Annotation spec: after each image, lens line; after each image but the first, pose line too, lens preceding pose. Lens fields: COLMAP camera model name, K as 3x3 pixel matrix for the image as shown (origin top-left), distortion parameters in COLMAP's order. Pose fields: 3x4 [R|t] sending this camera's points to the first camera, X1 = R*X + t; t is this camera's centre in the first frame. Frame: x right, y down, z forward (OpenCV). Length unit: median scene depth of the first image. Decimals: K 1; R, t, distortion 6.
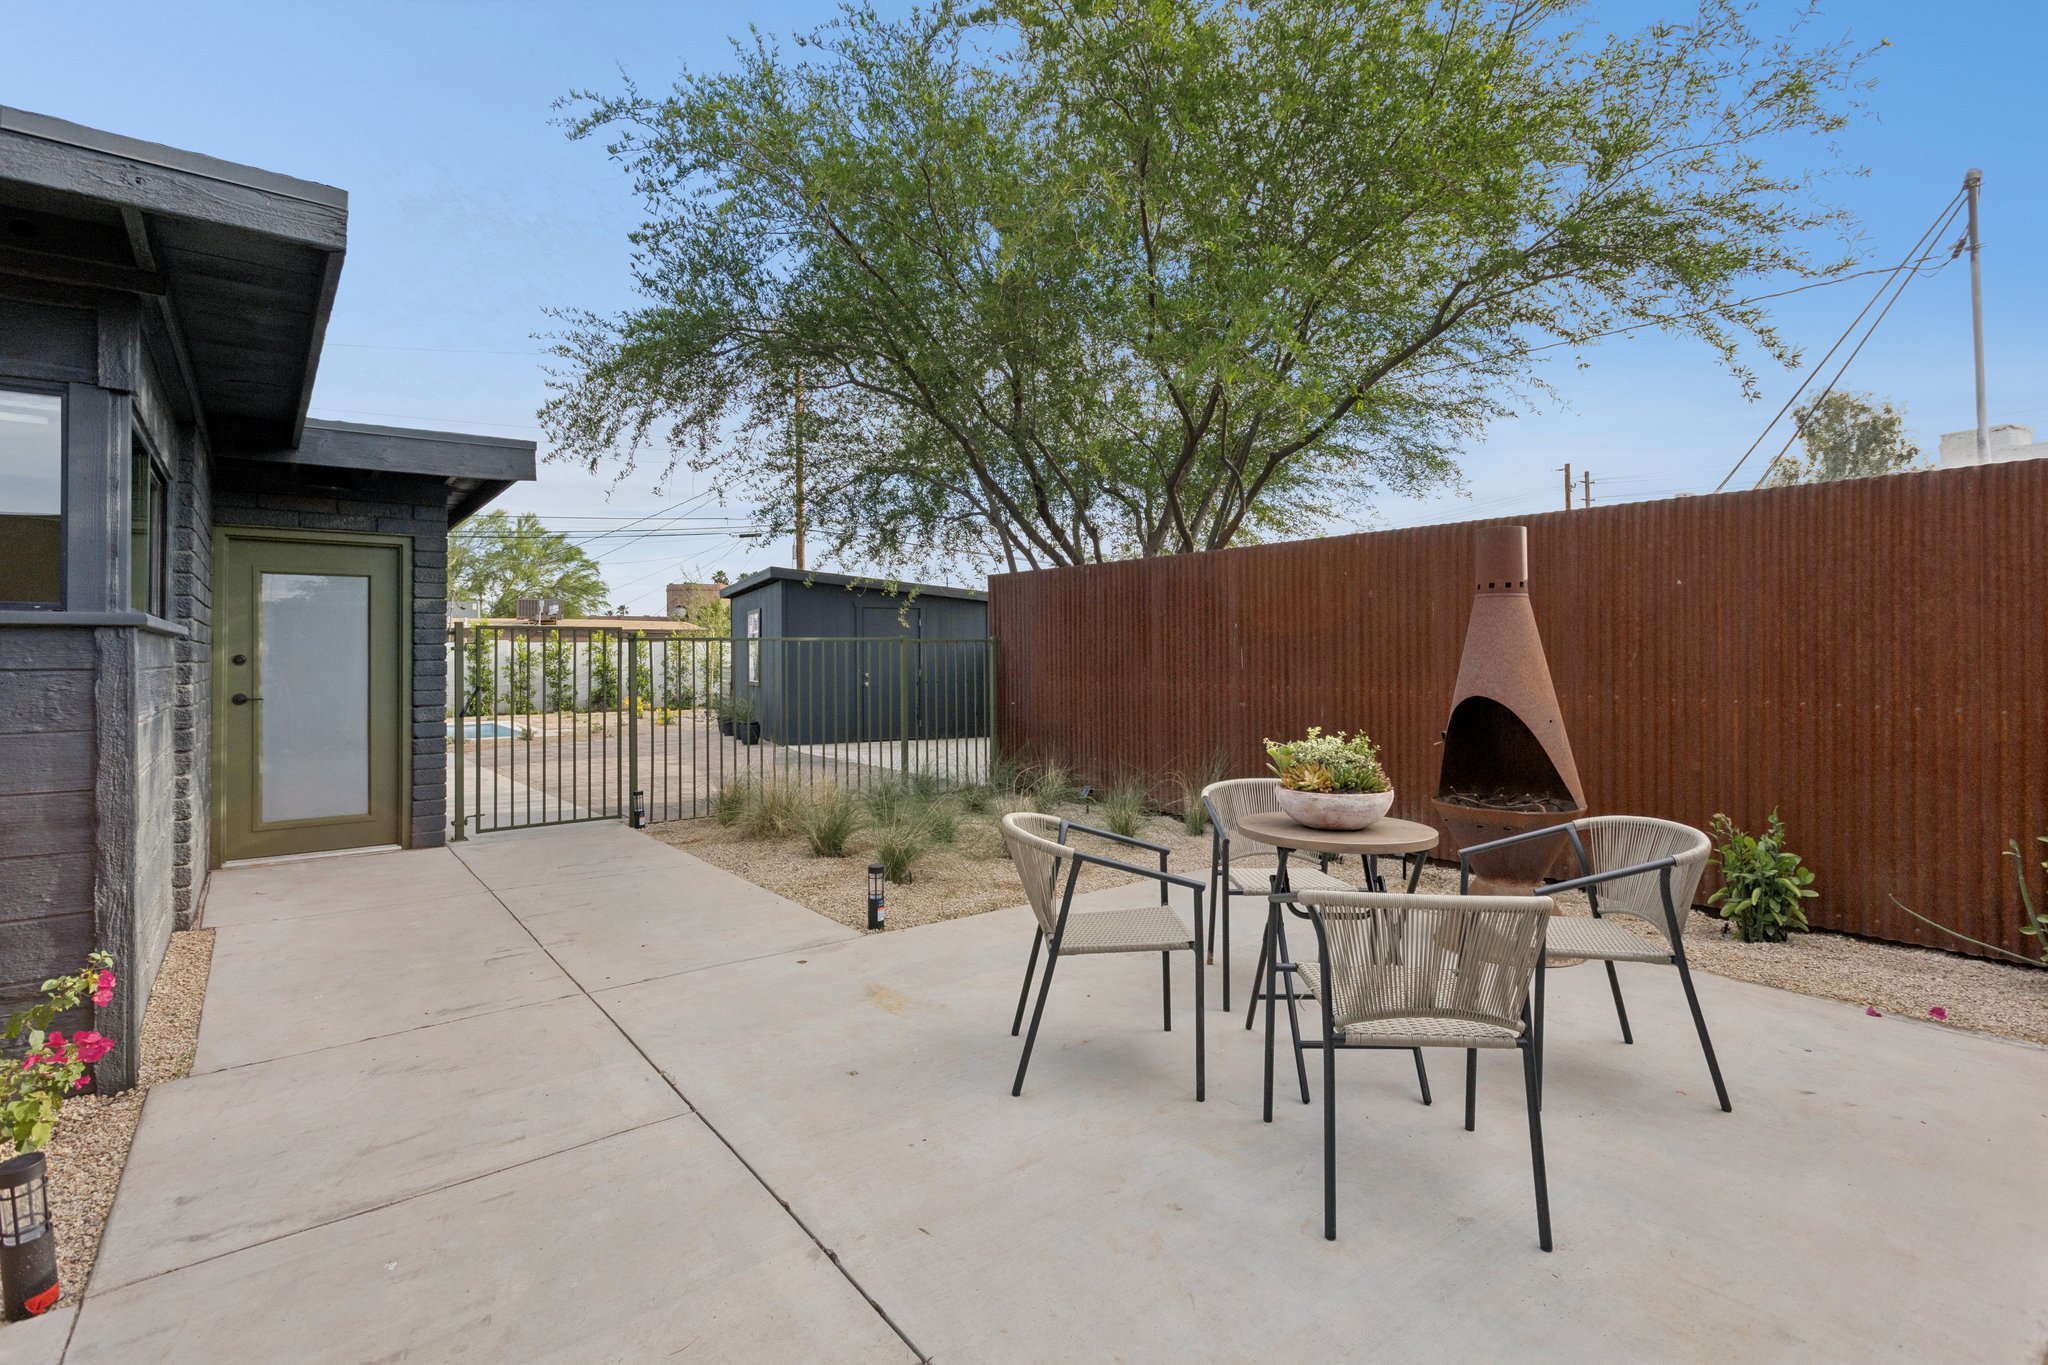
lens RADIAL K [[958.4, 0, 1020.1], [0, 958.4, 644.2], [0, 0, 1]] dist [0.006514, 0.000636]
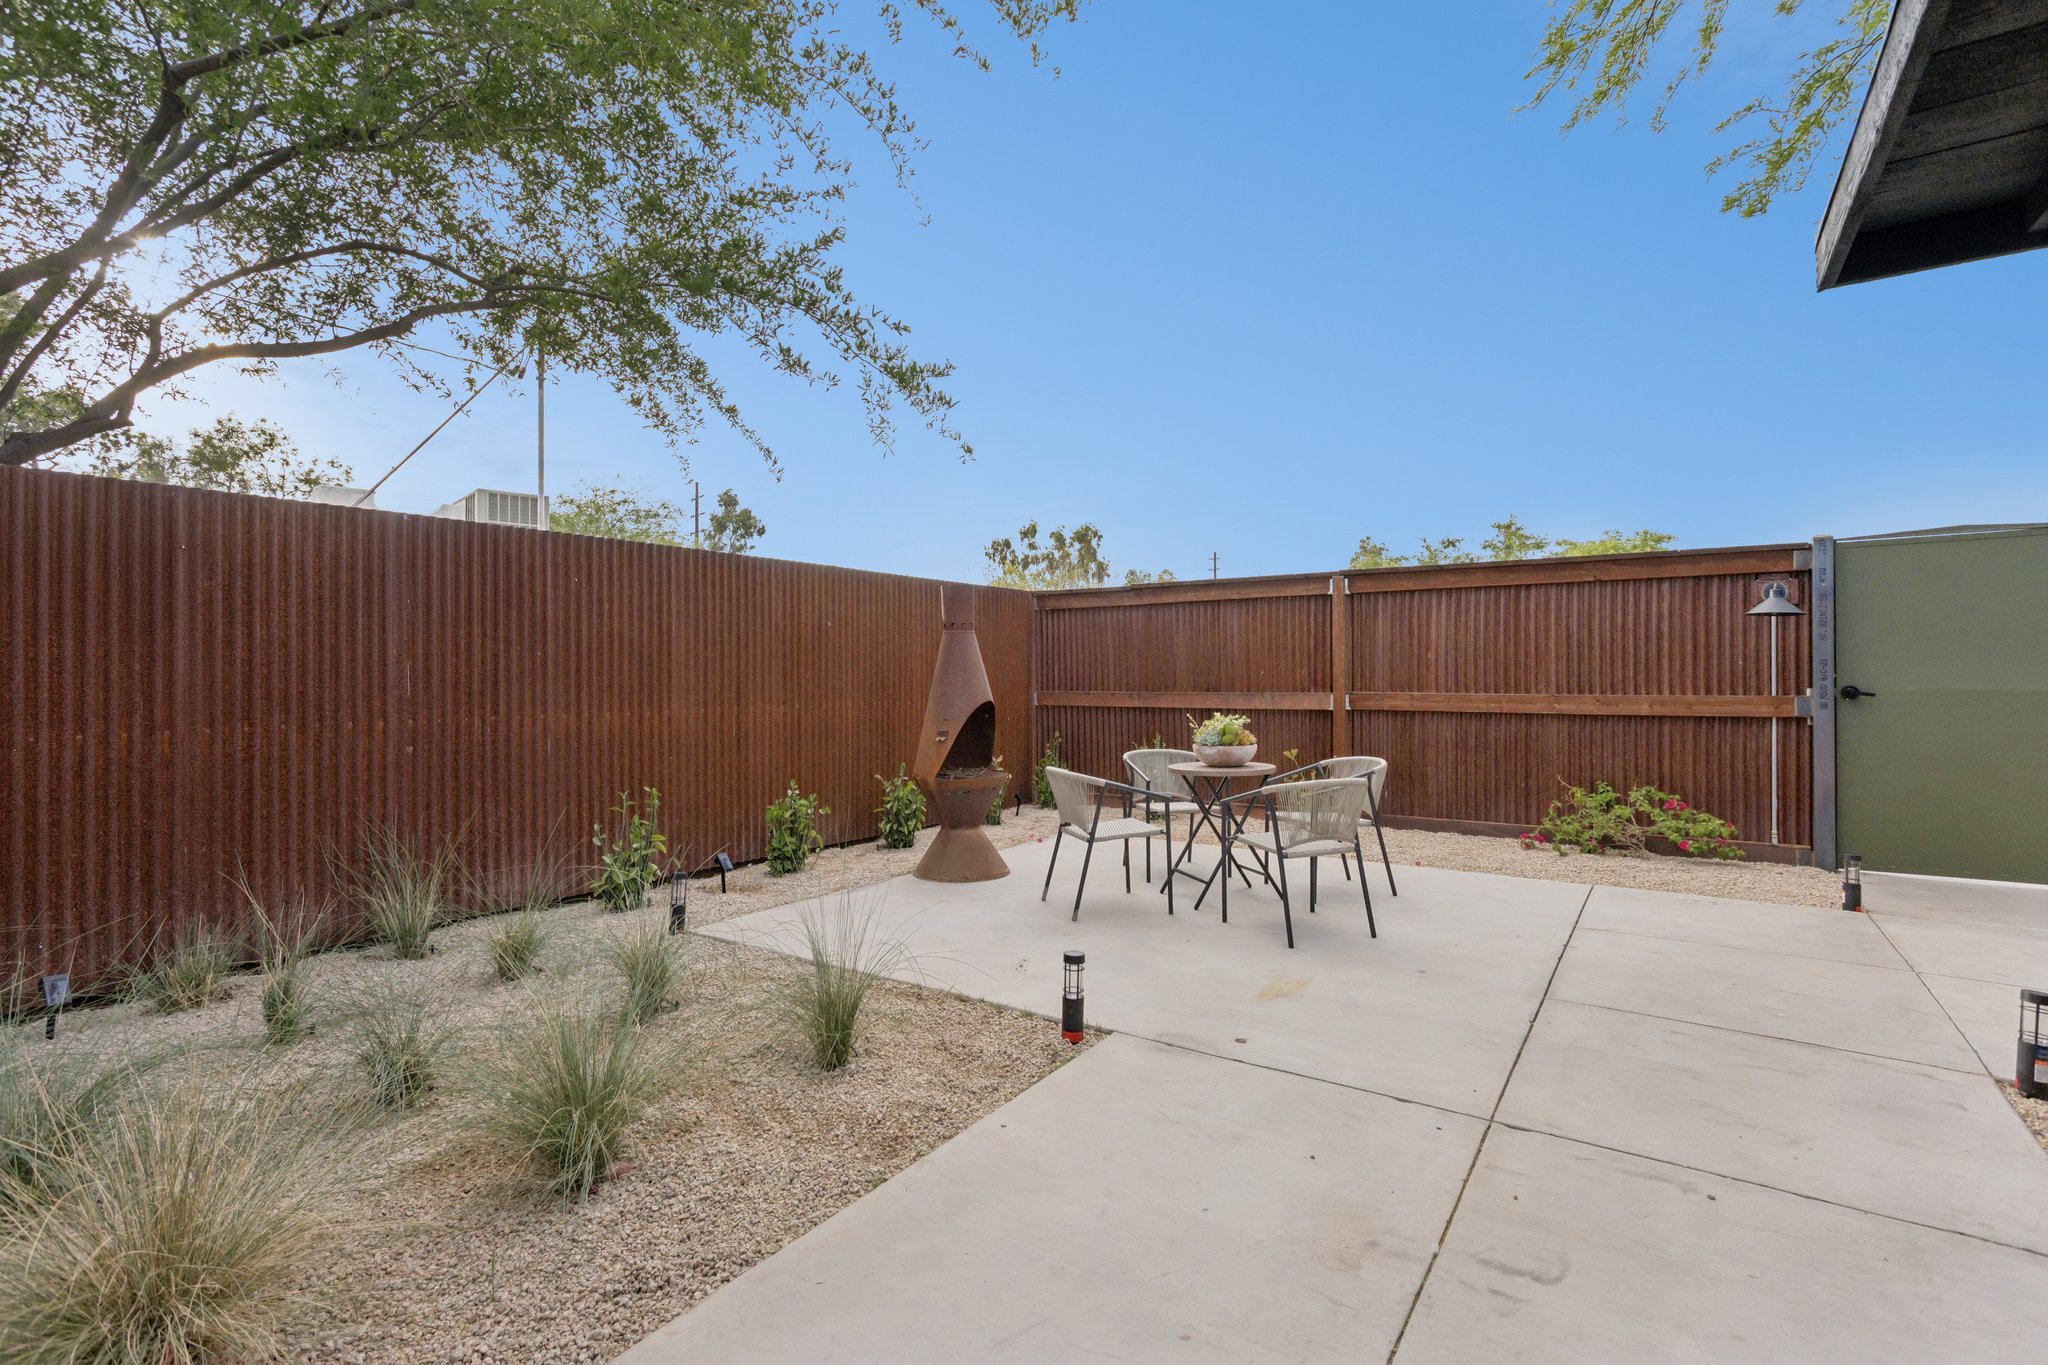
lens RADIAL K [[958.4, 0, 1033.9], [0, 958.4, 682.6], [0, 0, 1]] dist [0.006514, 0.000636]
pose [[-0.314504, 0.002700, 0.949252, -0.584220], [-0.007800, 0.999955, -0.005428, 0.020546], [-0.949224, -0.009111, -0.314469, 0.879507]]
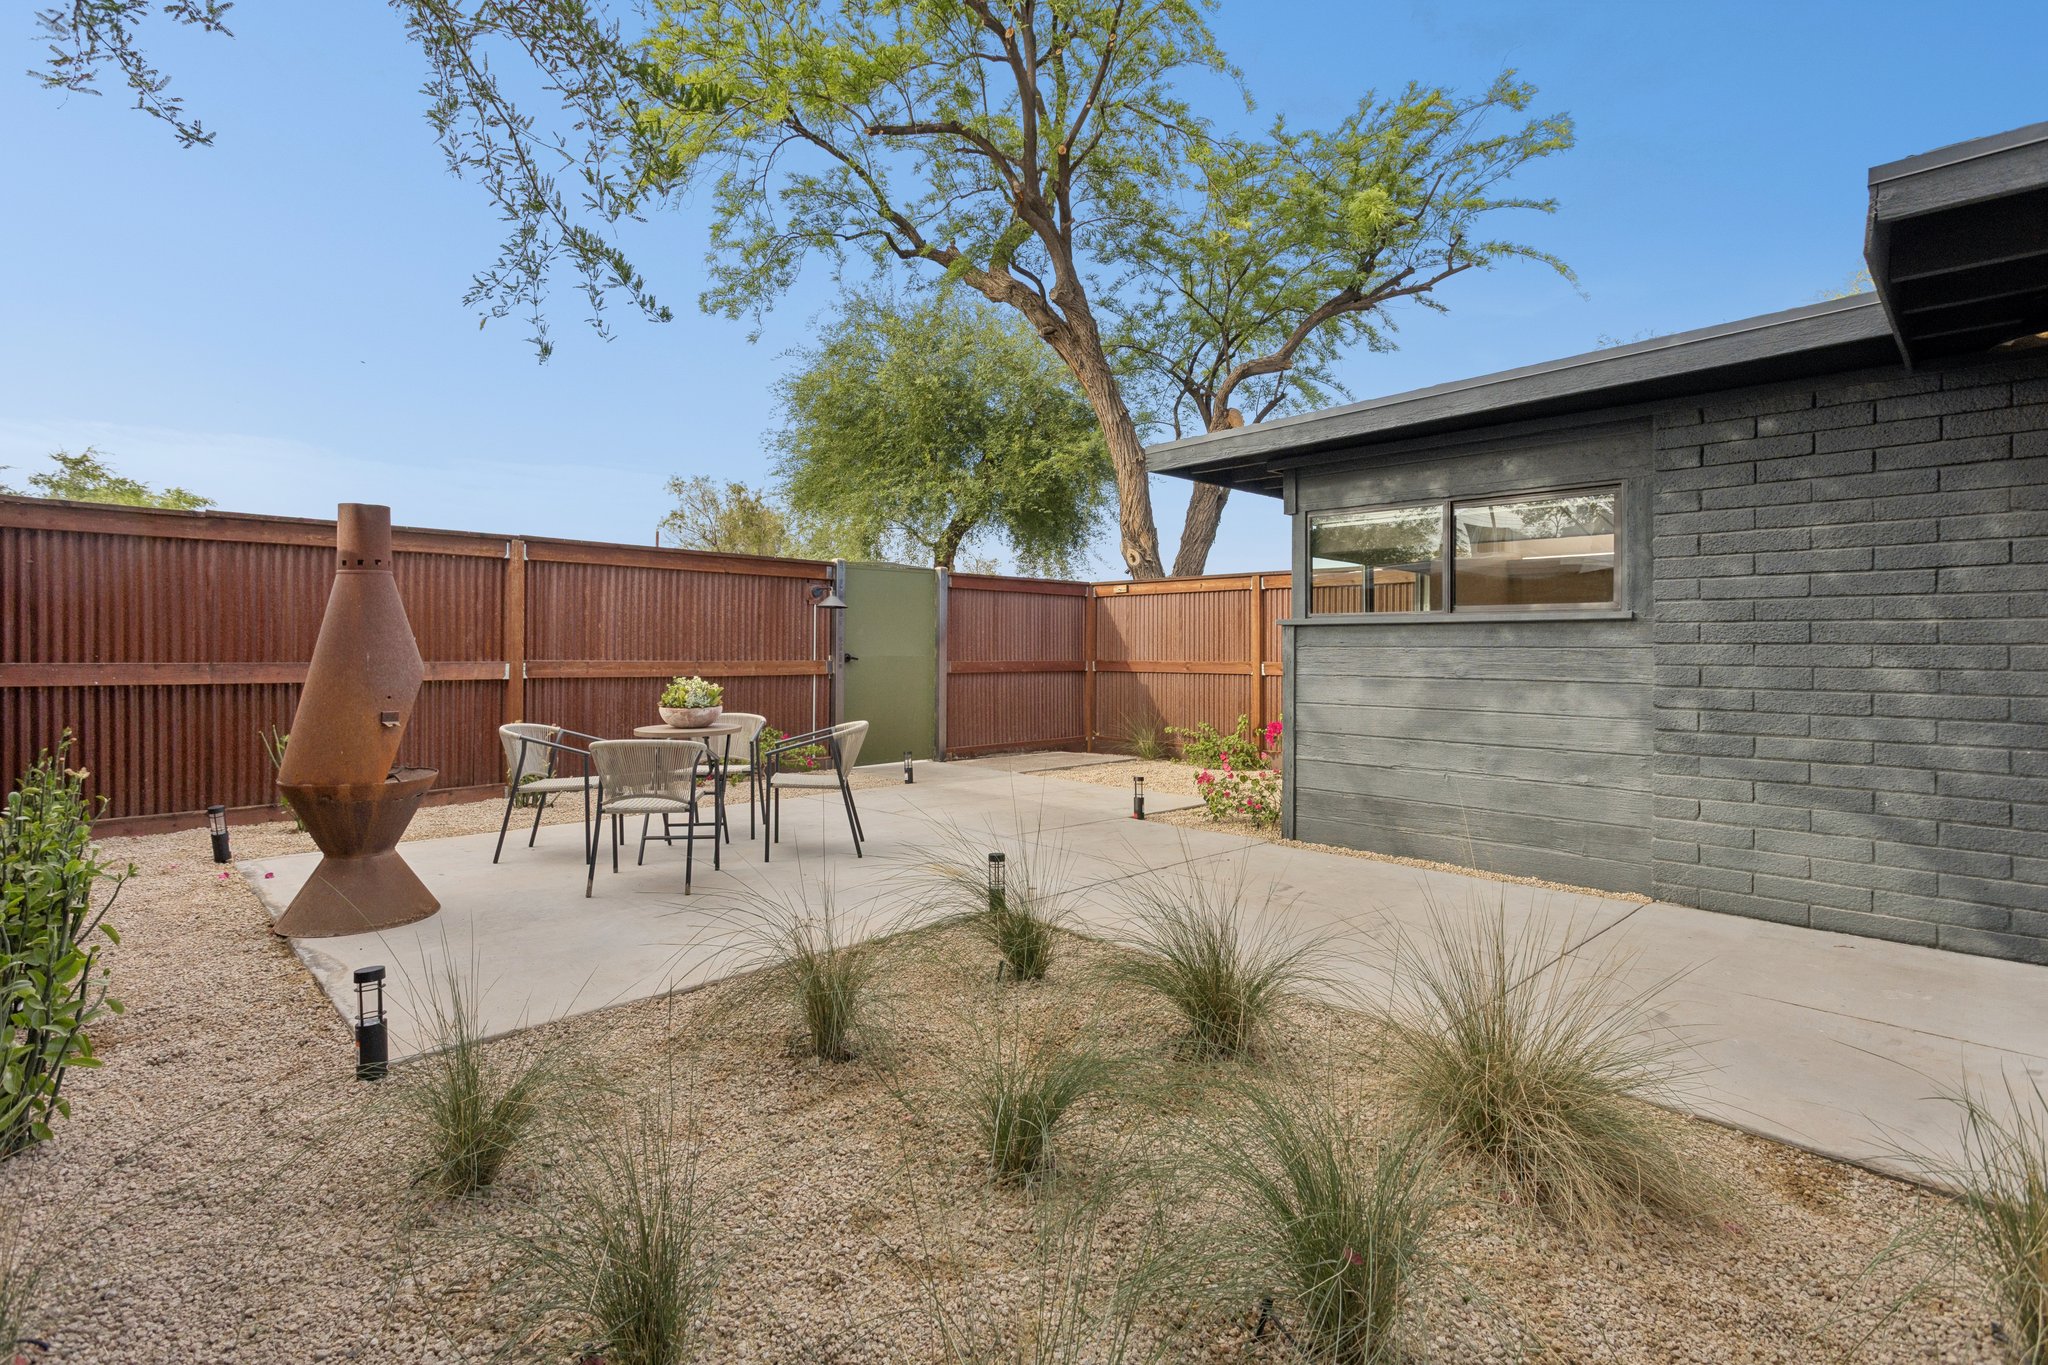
lens RADIAL K [[958.4, 0, 1017.5], [0, 958.4, 668.3], [0, 0, 1]] dist [0.006514, 0.000636]
pose [[-0.995776, 0.006839, -0.091560, 0.001190], [0.006560, 0.999973, 0.003344, 0.033999], [0.091581, 0.002729, -0.995794, 1.403302]]
